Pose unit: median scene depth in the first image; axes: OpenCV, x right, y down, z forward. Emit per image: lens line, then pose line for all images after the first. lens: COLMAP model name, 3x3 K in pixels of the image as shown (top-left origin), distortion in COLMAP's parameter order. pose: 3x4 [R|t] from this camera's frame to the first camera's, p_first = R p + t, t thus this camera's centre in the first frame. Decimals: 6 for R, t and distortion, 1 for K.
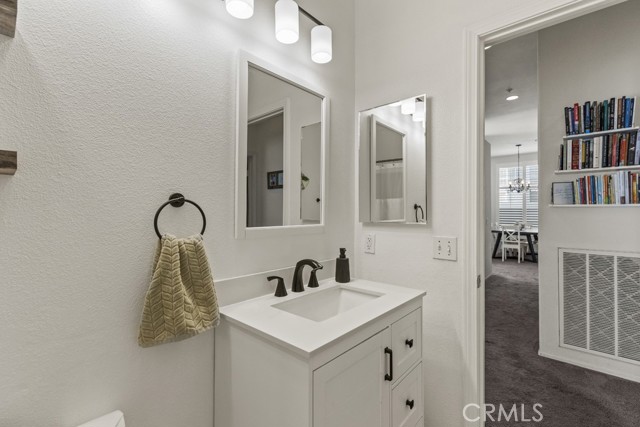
lens RADIAL K [[286.0, 0, 320.2], [0, 286.0, 212.3], [0, 0, 1]] dist [0.002934, 0.001231]
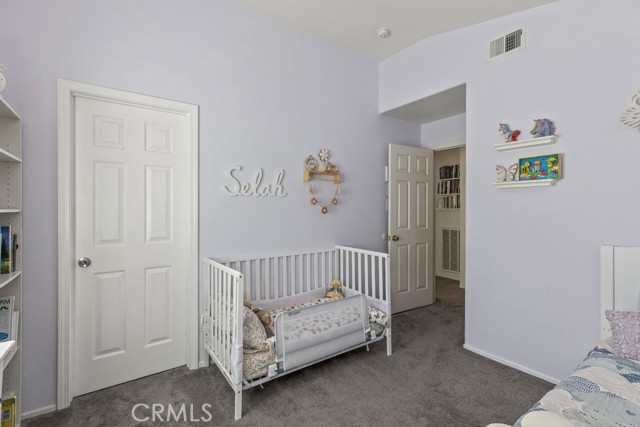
lens RADIAL K [[286.0, 0, 319.7], [0, 286.0, 212.2], [0, 0, 1]] dist [0.002934, 0.001231]
pose [[0.977066, -0.002932, -0.212916, 0.417067], [0.003276, 0.999994, 0.001259, -0.004399], [0.212911, -0.001928, 0.977070, -1.588538]]
